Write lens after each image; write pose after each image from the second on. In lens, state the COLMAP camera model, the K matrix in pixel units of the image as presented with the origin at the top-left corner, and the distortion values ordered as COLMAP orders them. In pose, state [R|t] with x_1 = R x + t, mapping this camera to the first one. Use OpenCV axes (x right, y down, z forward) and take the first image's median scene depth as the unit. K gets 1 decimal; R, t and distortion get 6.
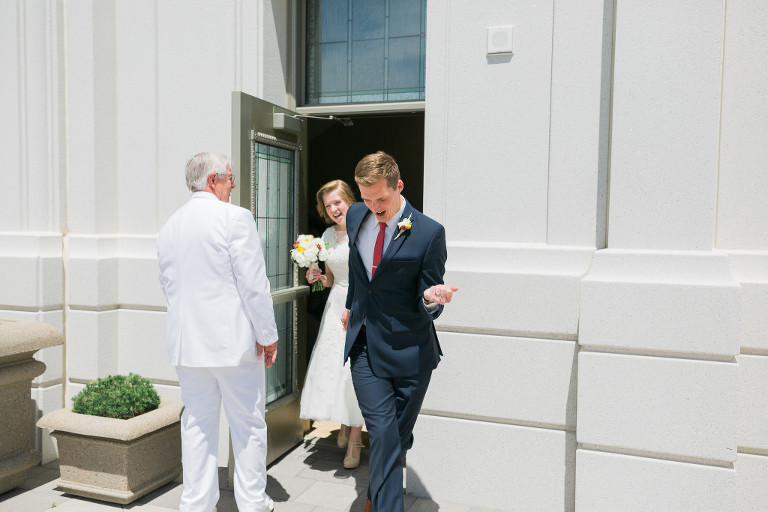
lens RADIAL K [[734.5, 0, 386.1], [0, 734.5, 259.0], [0, 0, 1]] dist [0.081696, 0.000000]
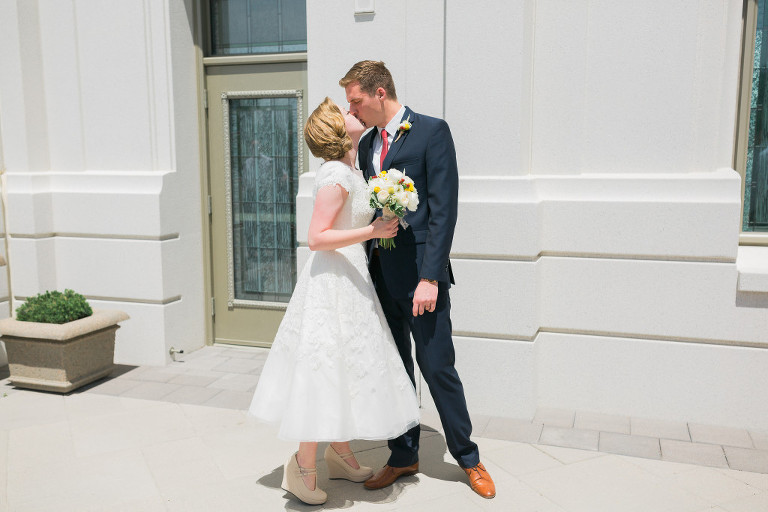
lens RADIAL K [[734.5, 0, 381.5], [0, 734.5, 255.7], [0, 0, 1]] dist [0.081696, 0.000000]
pose [[0.999032, -0.023665, 0.037078, 0.120723], [0.020633, 0.996572, 0.080115, 0.015688], [-0.038847, -0.079272, 0.996096, -0.208483]]
